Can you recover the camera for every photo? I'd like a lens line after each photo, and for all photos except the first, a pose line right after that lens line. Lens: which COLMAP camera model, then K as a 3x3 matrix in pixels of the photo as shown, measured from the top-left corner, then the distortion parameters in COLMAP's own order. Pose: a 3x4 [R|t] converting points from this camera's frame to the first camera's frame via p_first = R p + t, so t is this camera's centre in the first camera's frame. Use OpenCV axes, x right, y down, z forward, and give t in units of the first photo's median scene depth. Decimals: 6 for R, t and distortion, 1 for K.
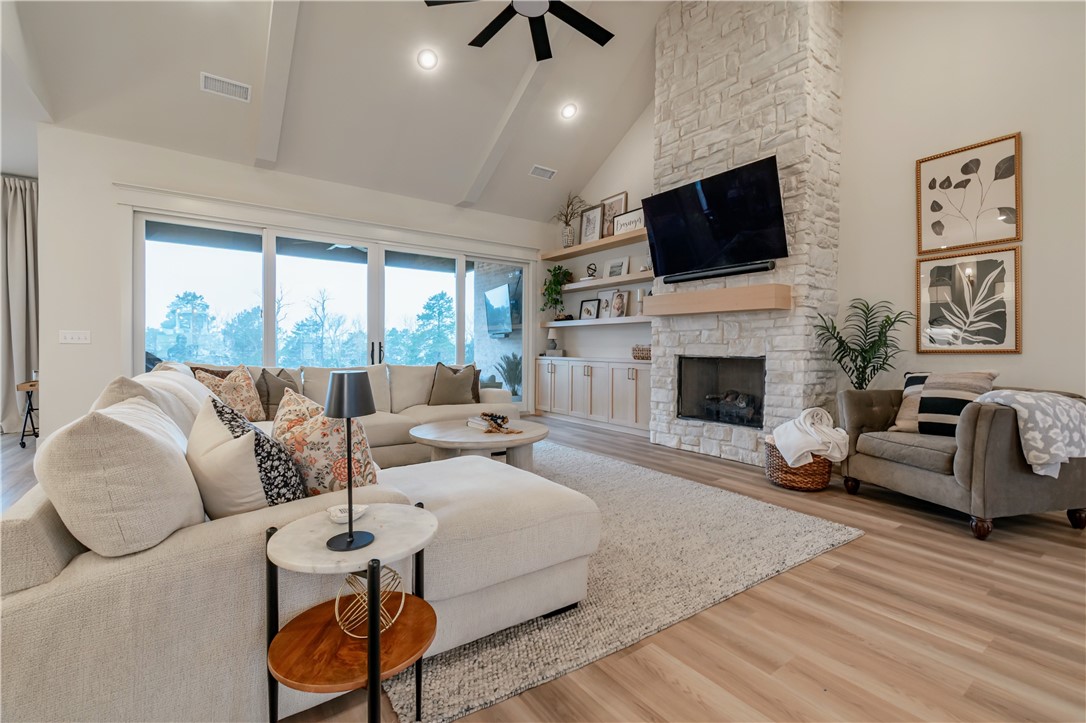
lens RADIAL K [[486.3, 0, 558.5], [0, 486.3, 353.6], [0, 0, 1]] dist [0.001008, -0.000012]
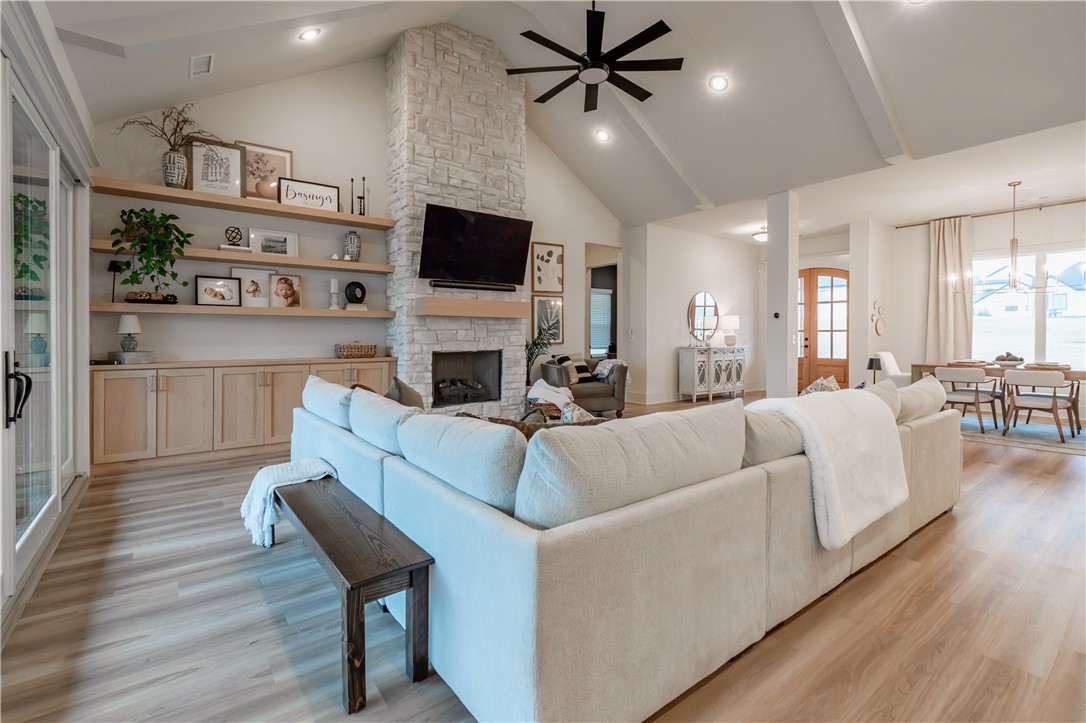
lens RADIAL K [[483.9, 0, 526.7], [0, 483.9, 334.7], [0, 0, 1]] dist [0.003062, 0.000096]
pose [[0.009151, -0.006118, 0.999939, -0.896781], [0.009191, 0.999940, 0.006034, -0.041544], [-0.999916, 0.009135, 0.009207, 0.809296]]
